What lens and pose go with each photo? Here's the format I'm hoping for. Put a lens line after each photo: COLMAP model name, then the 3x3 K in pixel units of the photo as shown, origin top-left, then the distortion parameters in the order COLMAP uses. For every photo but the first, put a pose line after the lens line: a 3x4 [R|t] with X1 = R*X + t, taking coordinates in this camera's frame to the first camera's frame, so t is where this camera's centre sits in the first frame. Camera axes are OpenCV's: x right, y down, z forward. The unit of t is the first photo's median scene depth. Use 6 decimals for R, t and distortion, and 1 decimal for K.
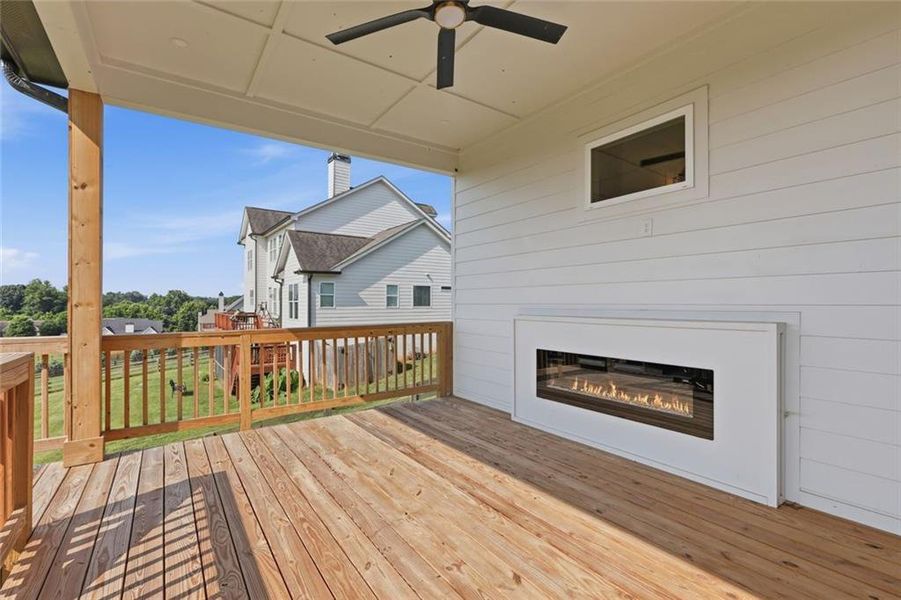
lens RADIAL K [[410.8, 0, 450.5], [0, 410.8, 303.7], [0, 0, 1]] dist [-0.010774, 0.000692]
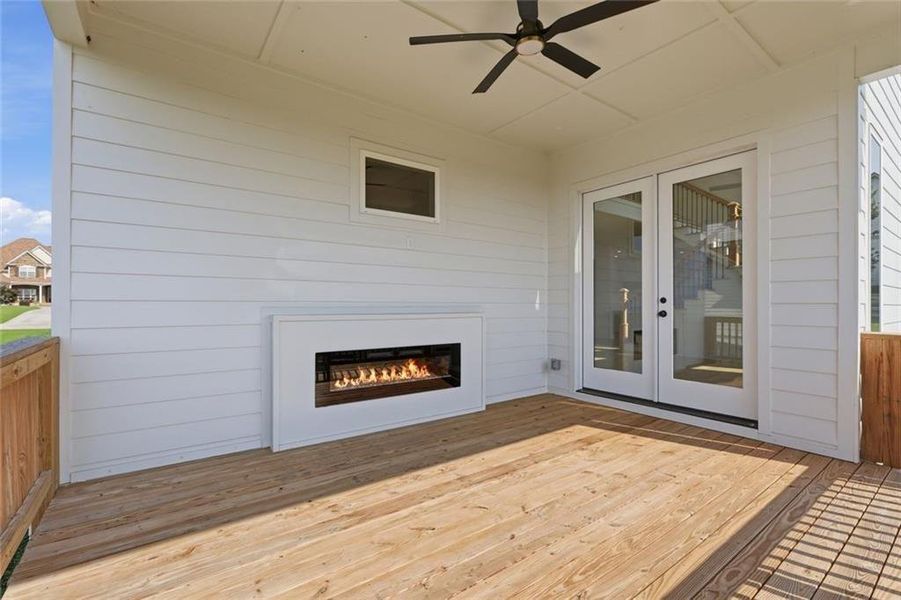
lens RADIAL K [[410.8, 0, 450.3], [0, 410.8, 300.9], [0, 0, 1]] dist [-0.010774, 0.000692]
pose [[-0.028855, 0.001363, 0.999583, -0.869443], [-0.005032, 0.999986, -0.001509, -0.001102], [-0.999571, -0.005073, -0.028848, 0.958505]]
